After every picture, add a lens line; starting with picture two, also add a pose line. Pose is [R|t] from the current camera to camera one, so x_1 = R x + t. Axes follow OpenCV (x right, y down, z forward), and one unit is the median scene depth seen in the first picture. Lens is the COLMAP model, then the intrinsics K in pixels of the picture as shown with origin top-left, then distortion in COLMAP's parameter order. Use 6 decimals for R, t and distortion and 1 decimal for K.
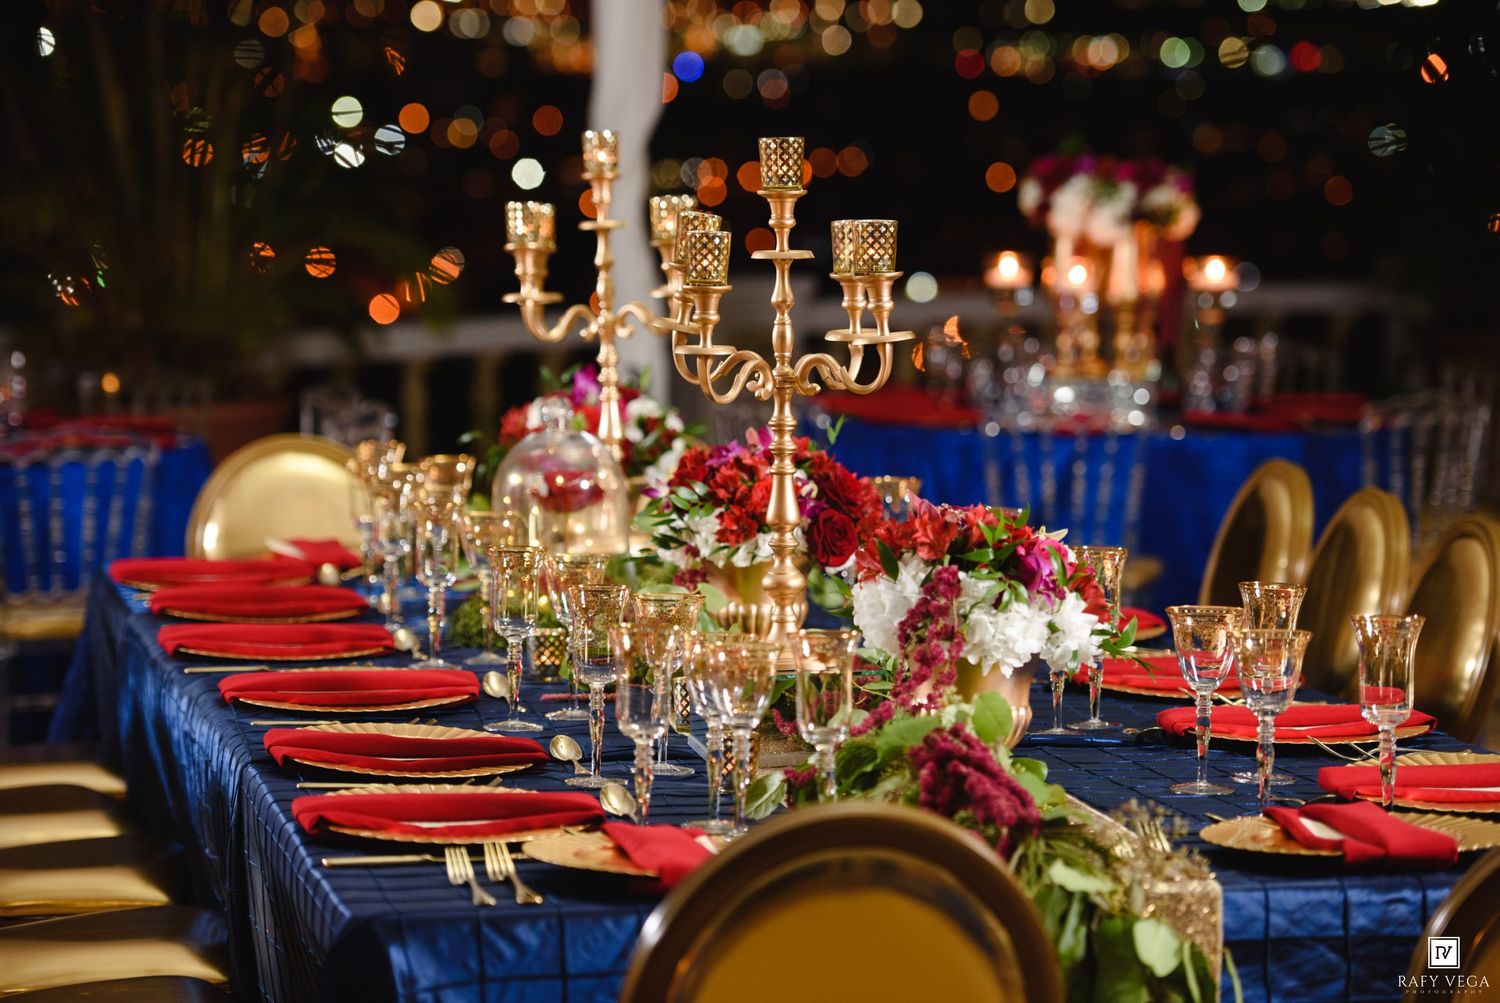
lens RADIAL K [[4869.2, 0, 750.0], [0, 4869.2, 501.5], [0, 0, 1]] dist [-0.018075, 0.014667]
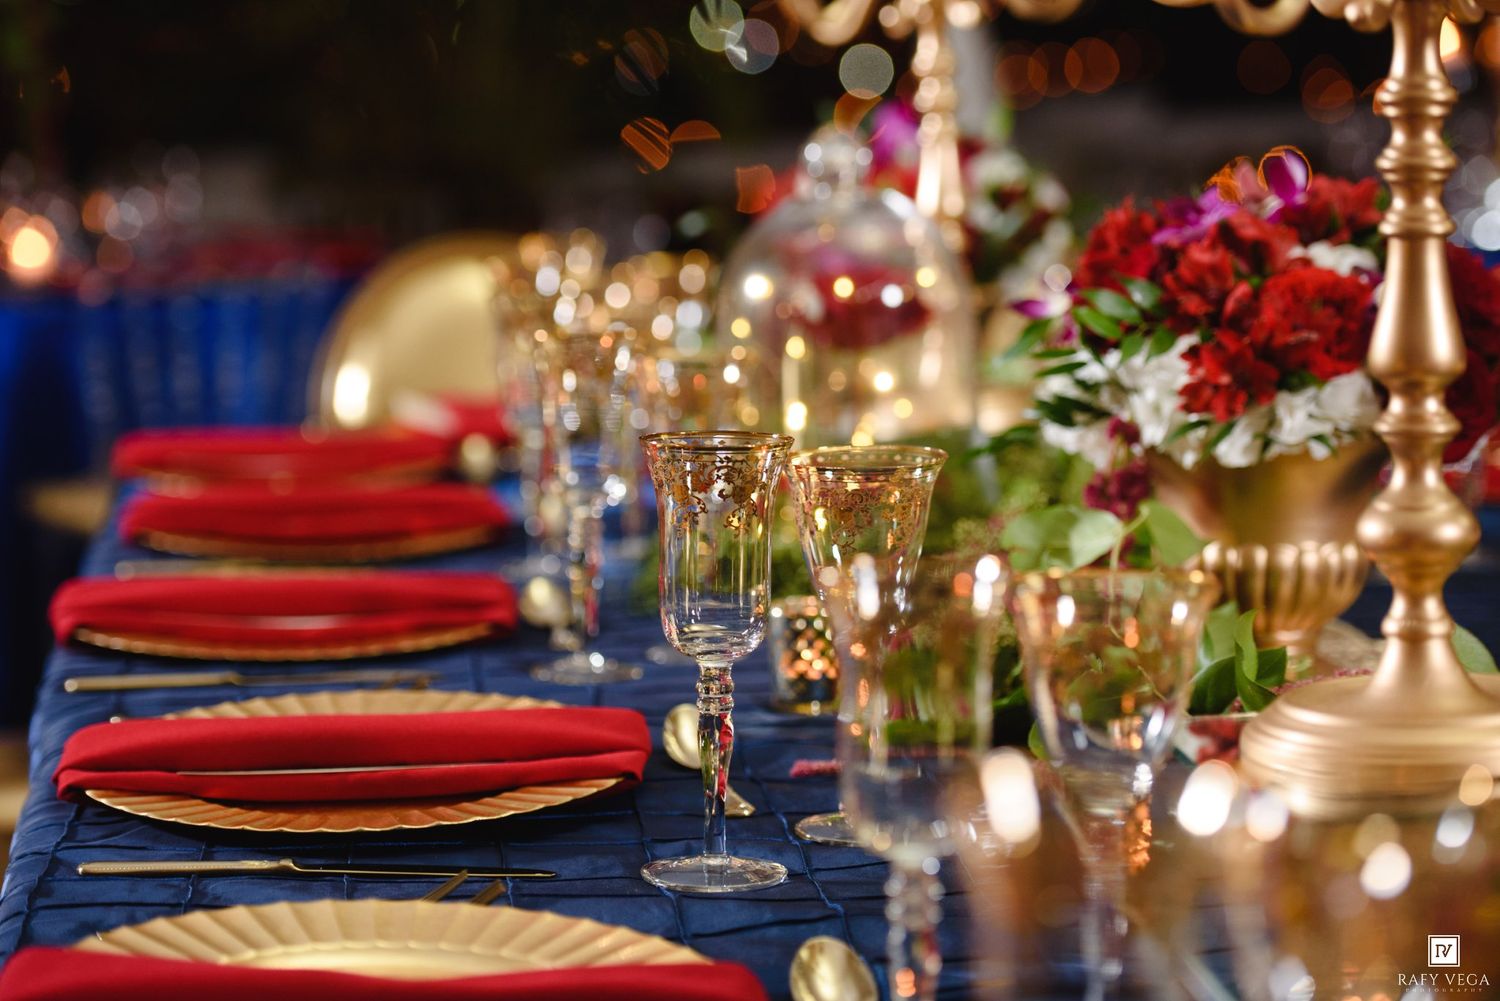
lens RADIAL K [[4134.8, 0, 750.0], [0, 4134.8, 500.5], [0, 0, 1]] dist [0.123679, -0.359481]
pose [[0.997242, -0.007482, -0.073847, -0.018220], [0.010262, 0.999250, 0.037332, 0.001790], [0.073512, -0.037987, 0.996571, 0.608881]]
